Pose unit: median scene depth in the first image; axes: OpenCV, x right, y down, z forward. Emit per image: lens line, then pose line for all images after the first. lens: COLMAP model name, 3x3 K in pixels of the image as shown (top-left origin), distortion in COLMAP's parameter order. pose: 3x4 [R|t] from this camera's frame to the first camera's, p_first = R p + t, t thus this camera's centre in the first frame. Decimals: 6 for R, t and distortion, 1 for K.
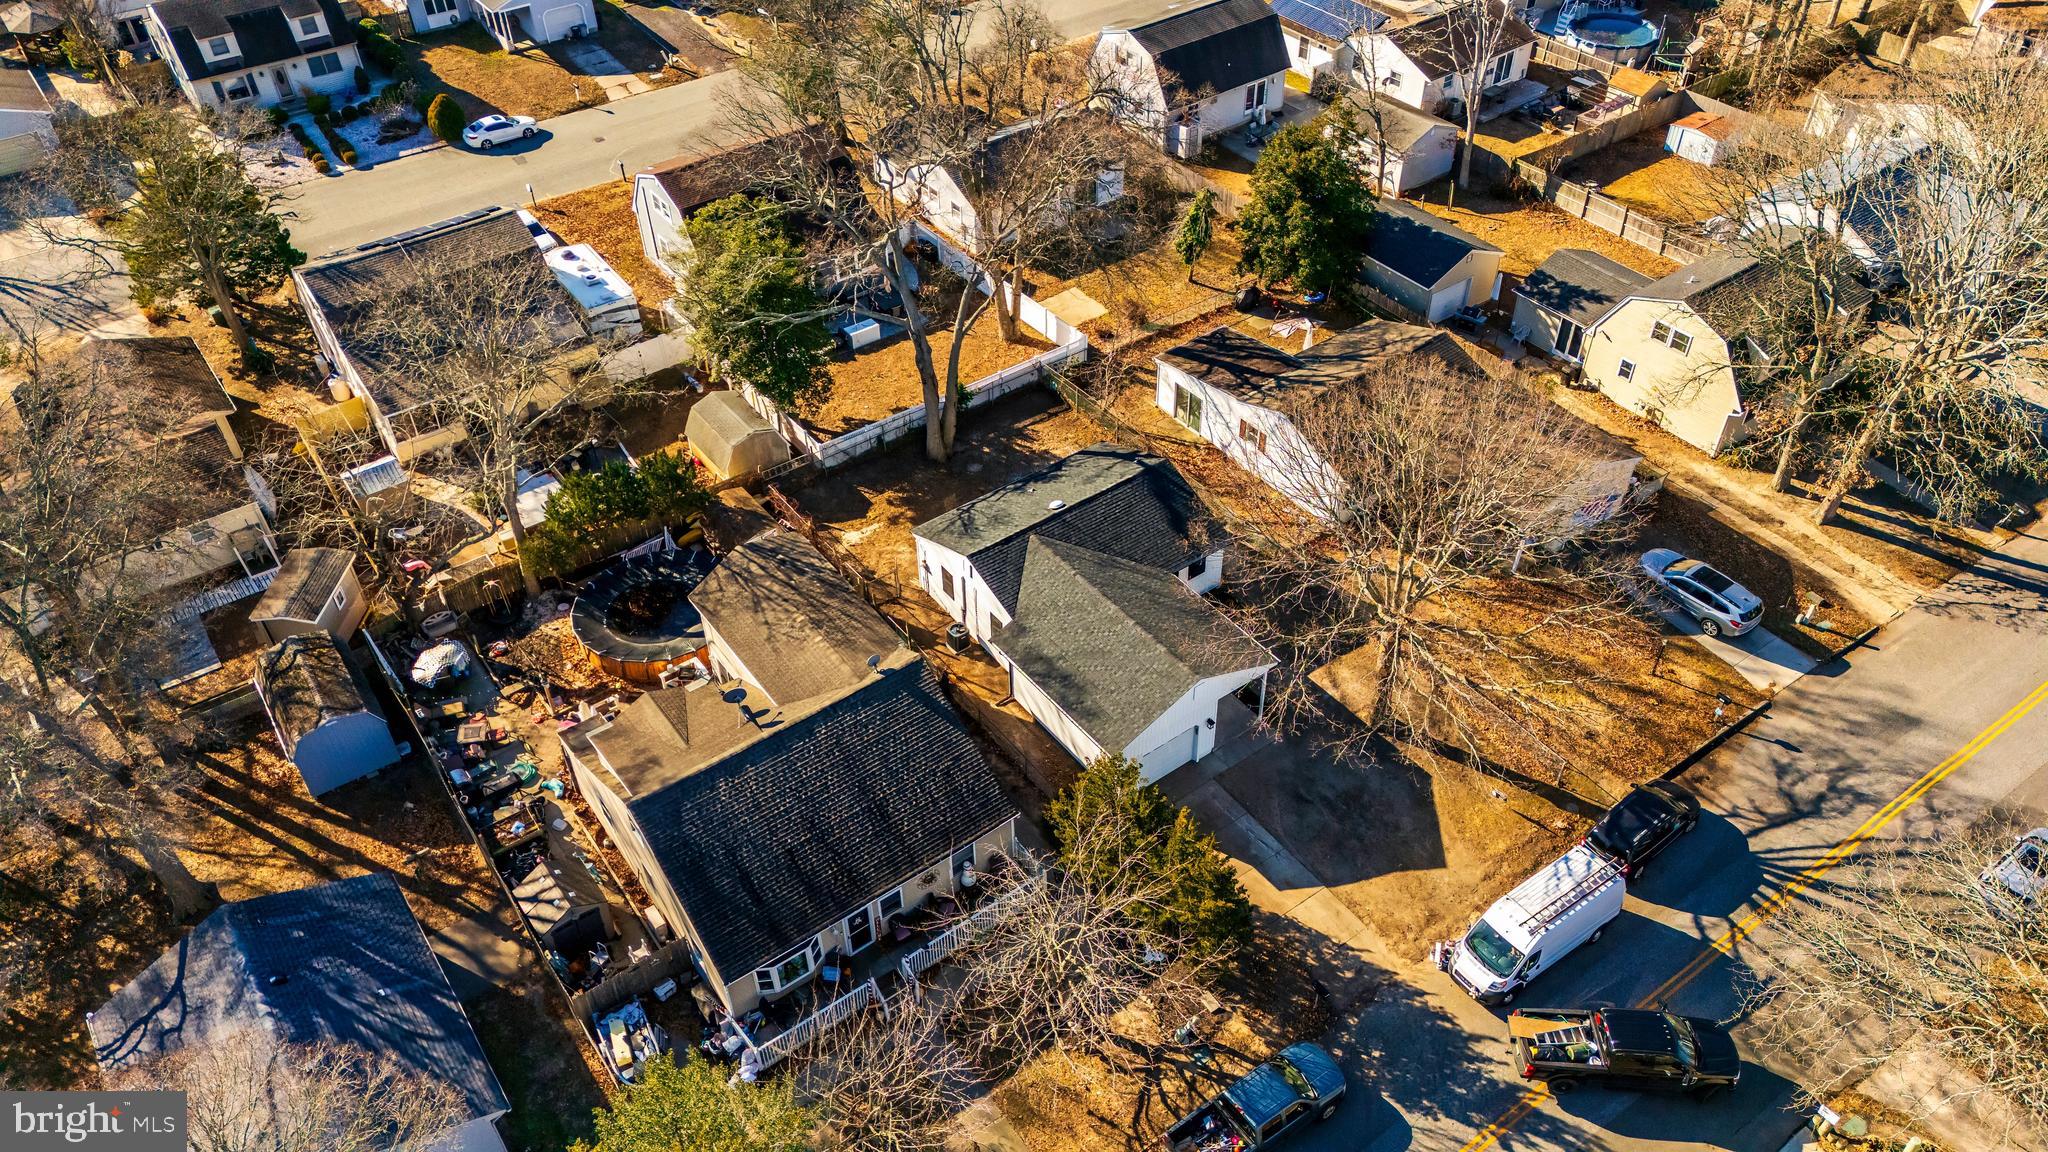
lens RADIAL K [[1497.4, 0, 1024.0], [0, 1497.4, 576.0], [0, 0, 1]] dist [0.065954, -0.005085]
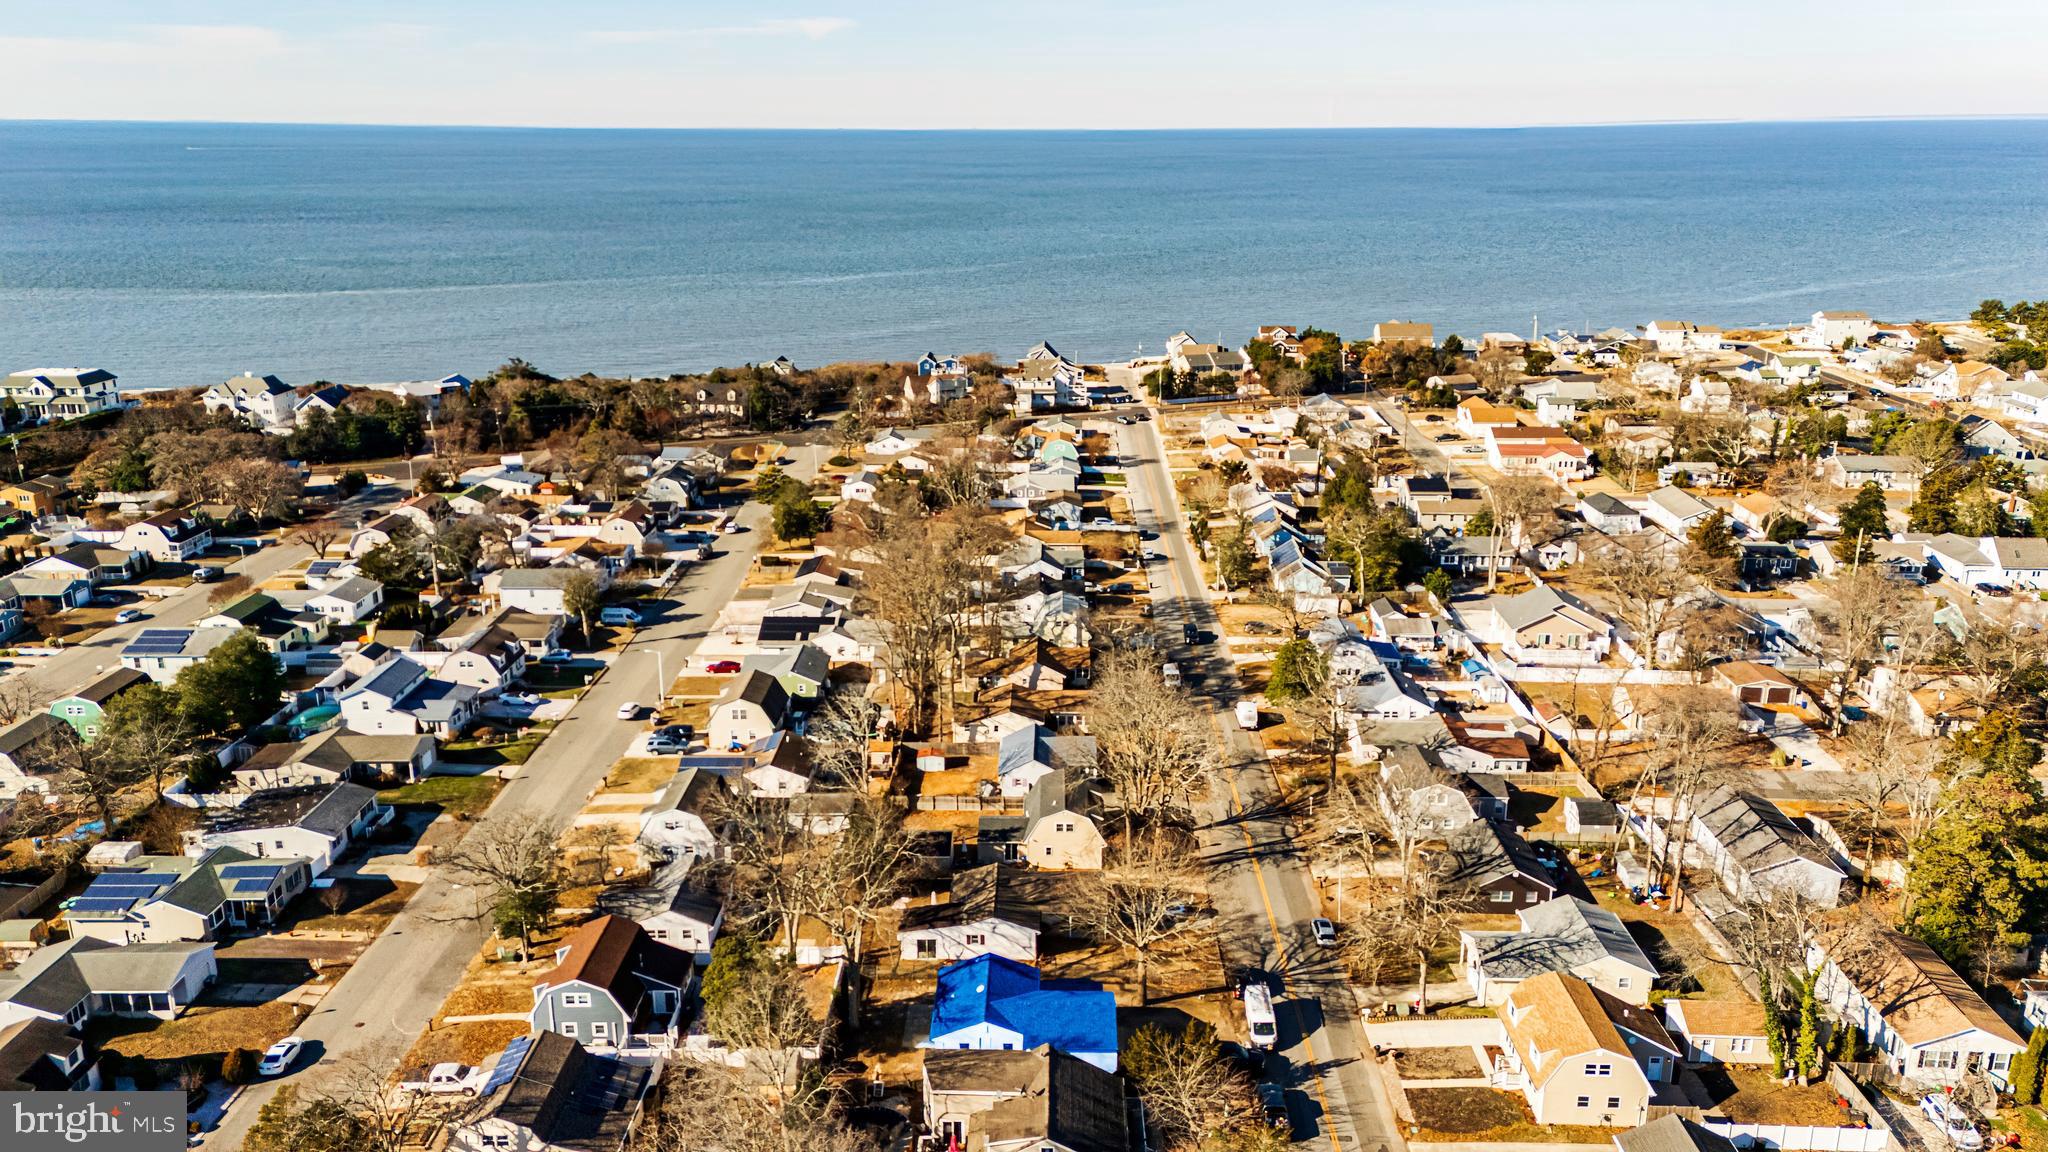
lens RADIAL K [[1499.5, 0, 1021.9], [0, 1499.5, 537.5], [0, 0, 1]] dist [0.110621, -0.073590]
pose [[0.605248, -0.195153, 0.771745, -1.269809], [0.522531, 0.828776, -0.200226, -0.103268], [-0.600529, 0.524447, 0.603589, -0.537327]]
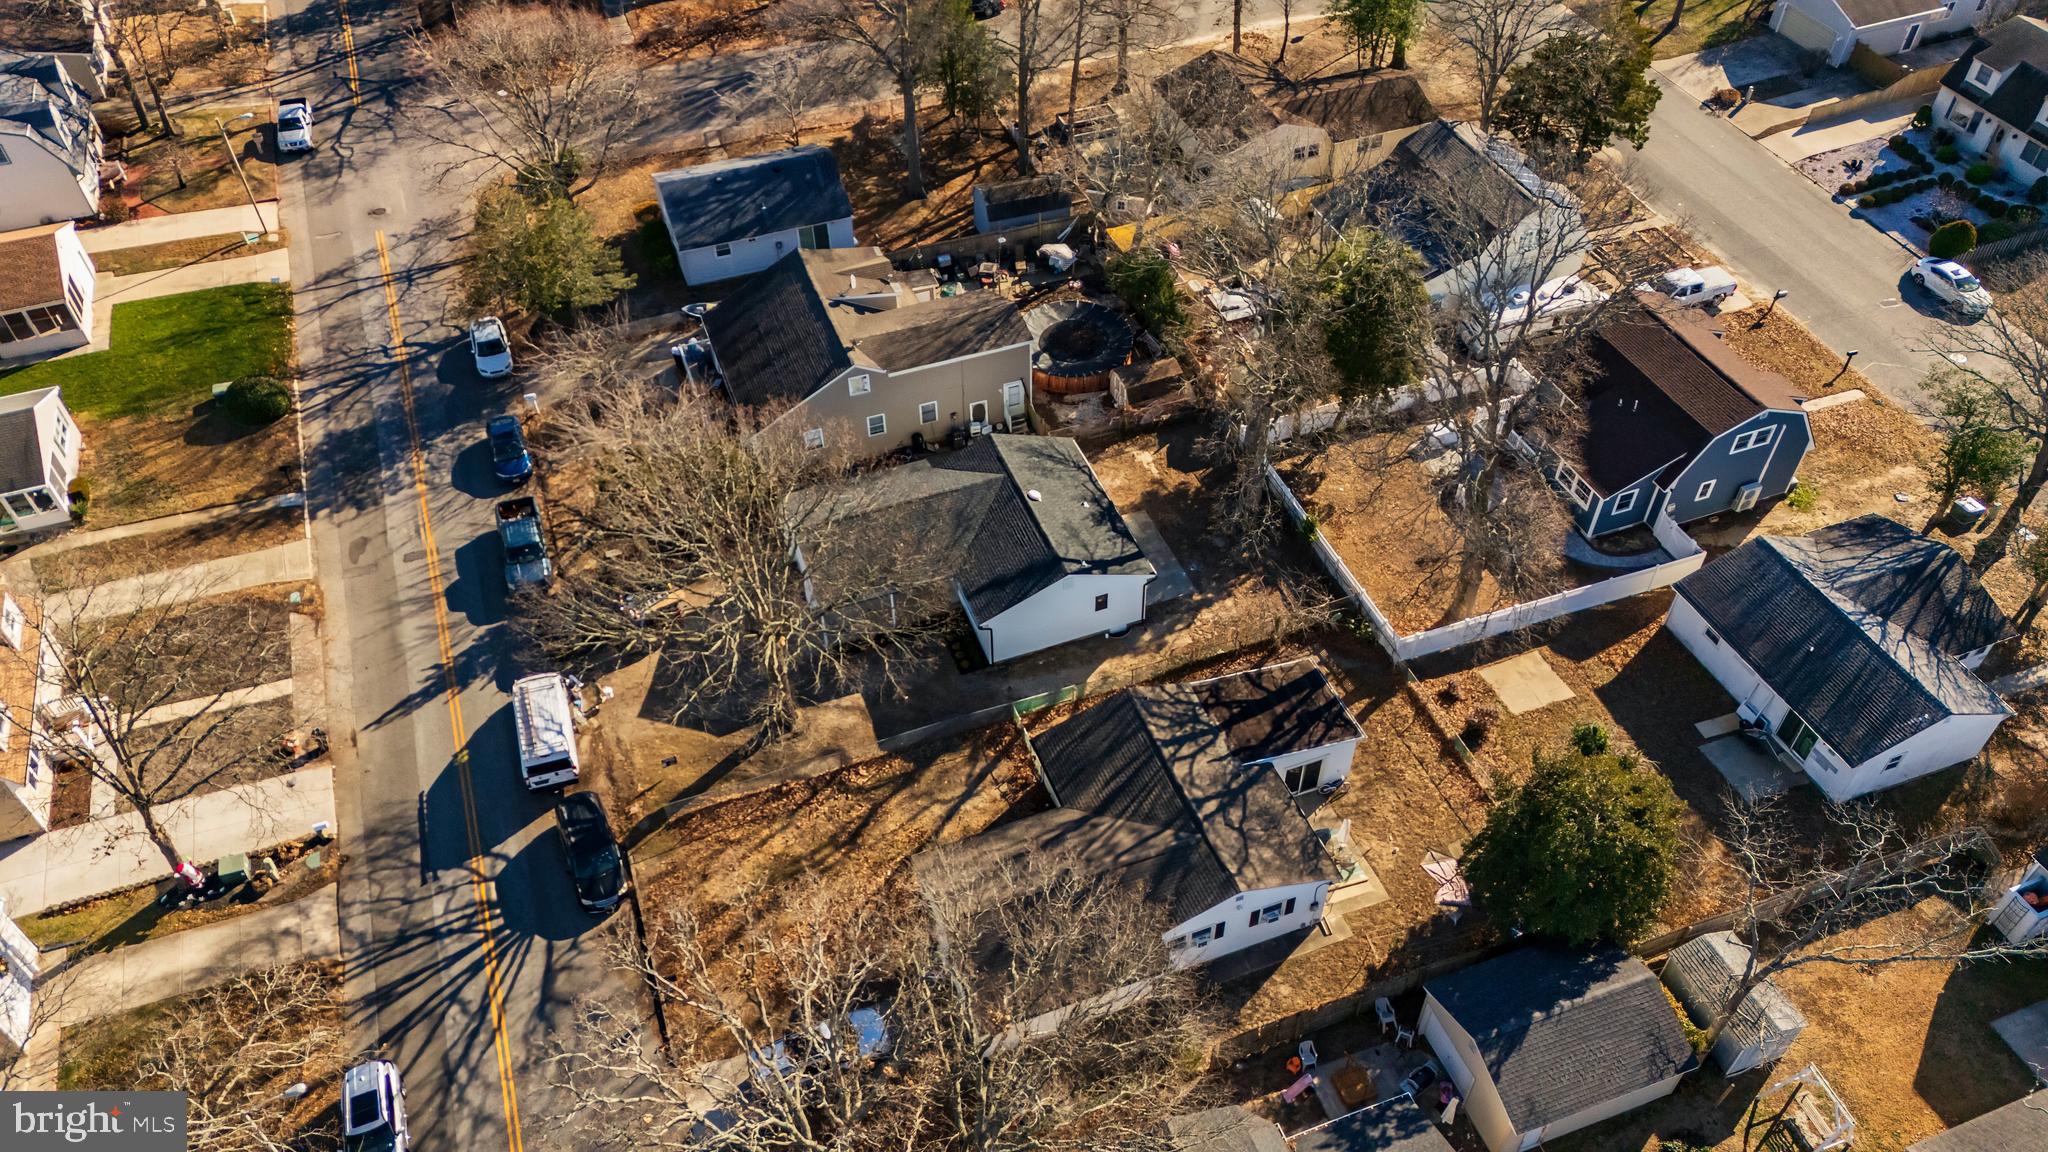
lens RADIAL K [[1528.7, 0, 1016.2], [0, 1528.7, 535.2], [0, 0, 1]] dist [0.075654, -0.006627]
pose [[-0.267785, 0.686890, -0.675628, 0.749190], [-0.629241, 0.406349, 0.662523, -0.717753], [0.729621, 0.602546, 0.323405, 0.565941]]
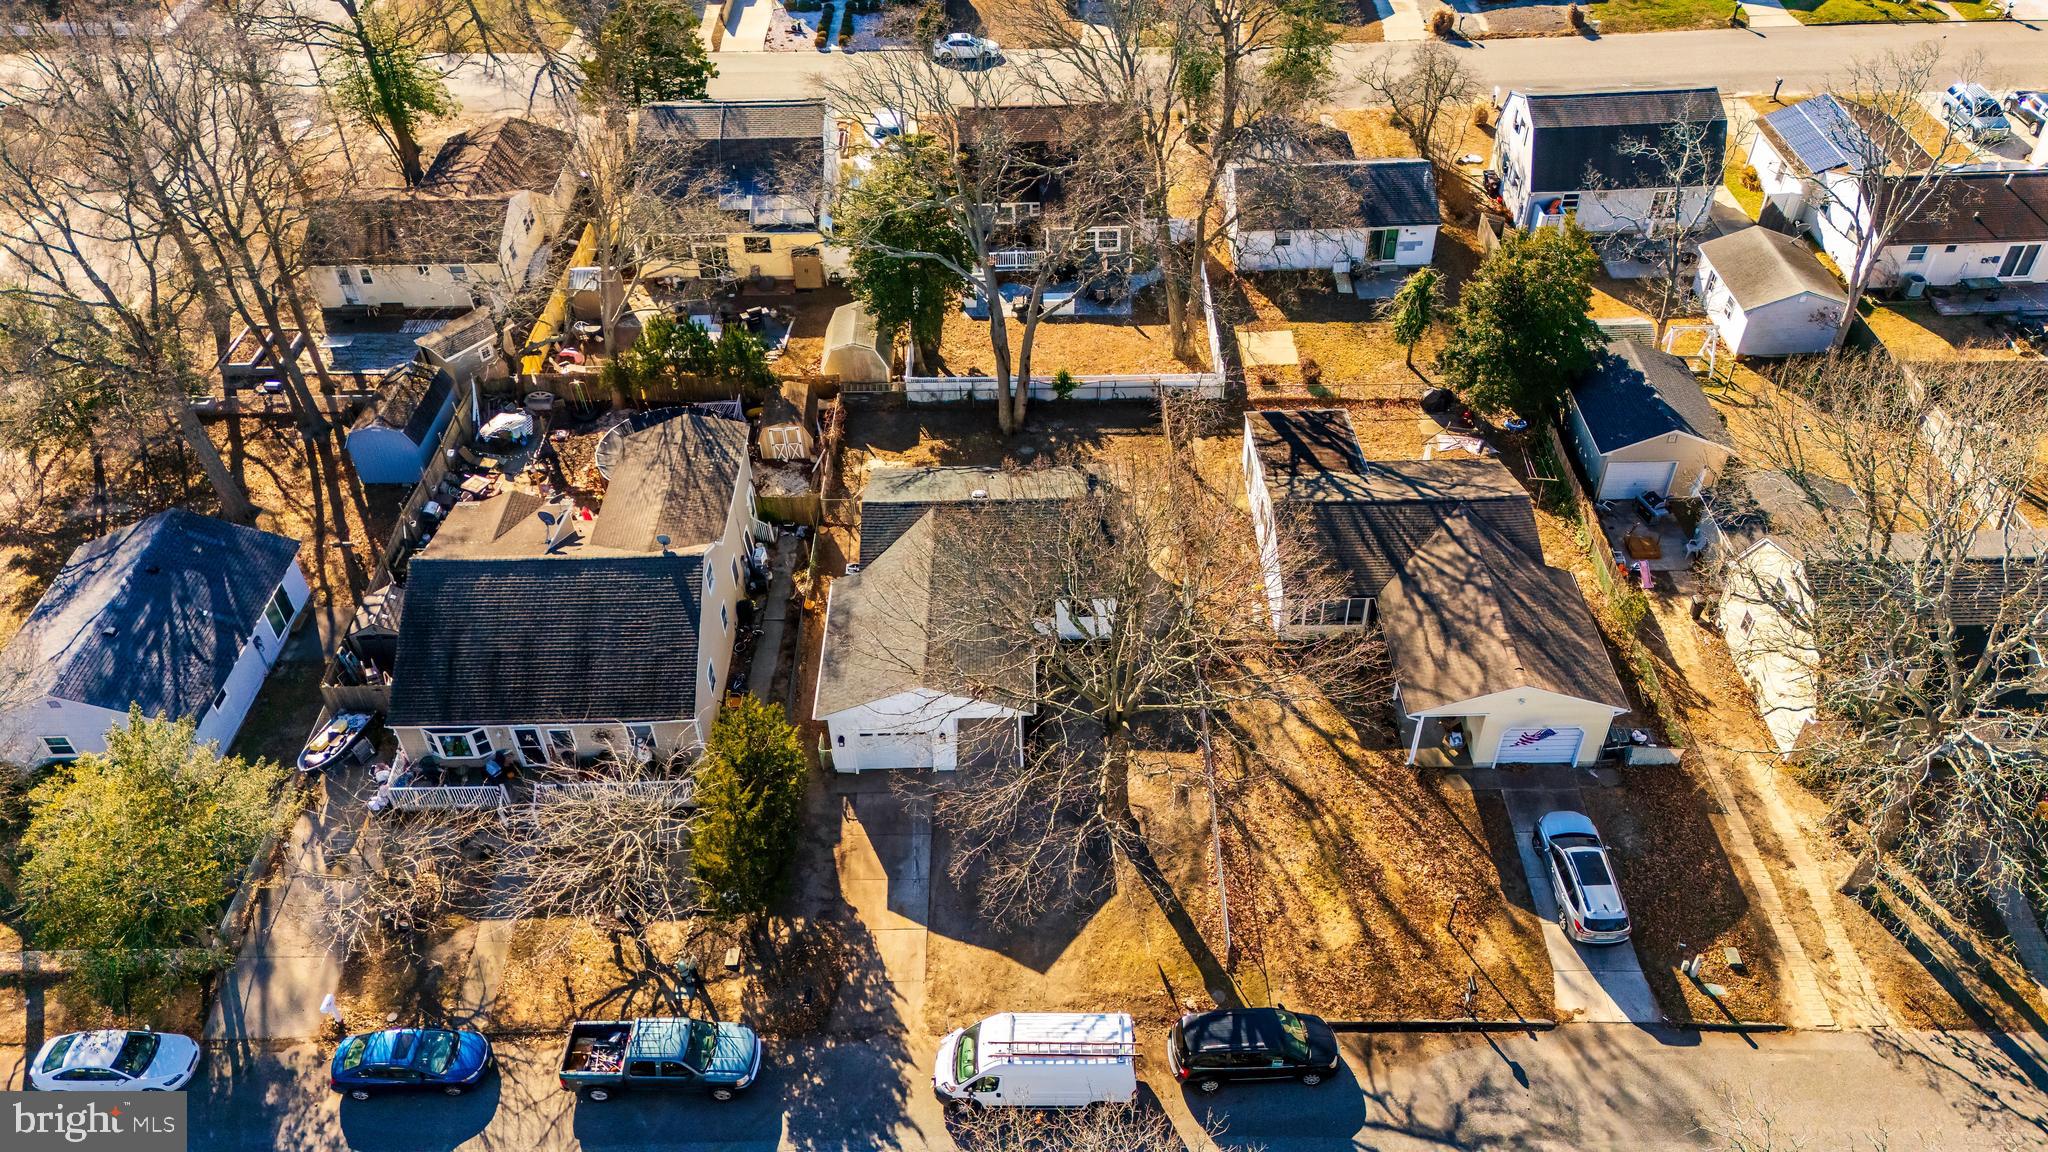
lens RADIAL K [[1499.4, 0, 1018.5], [0, 1499.4, 579.6], [0, 0, 1]] dist [0.060190, -0.006078]
pose [[0.810106, 0.388039, -0.439492, 0.457136], [-0.383255, 0.917781, 0.103888, -0.098251], [0.443670, 0.084278, 0.892219, 0.103314]]
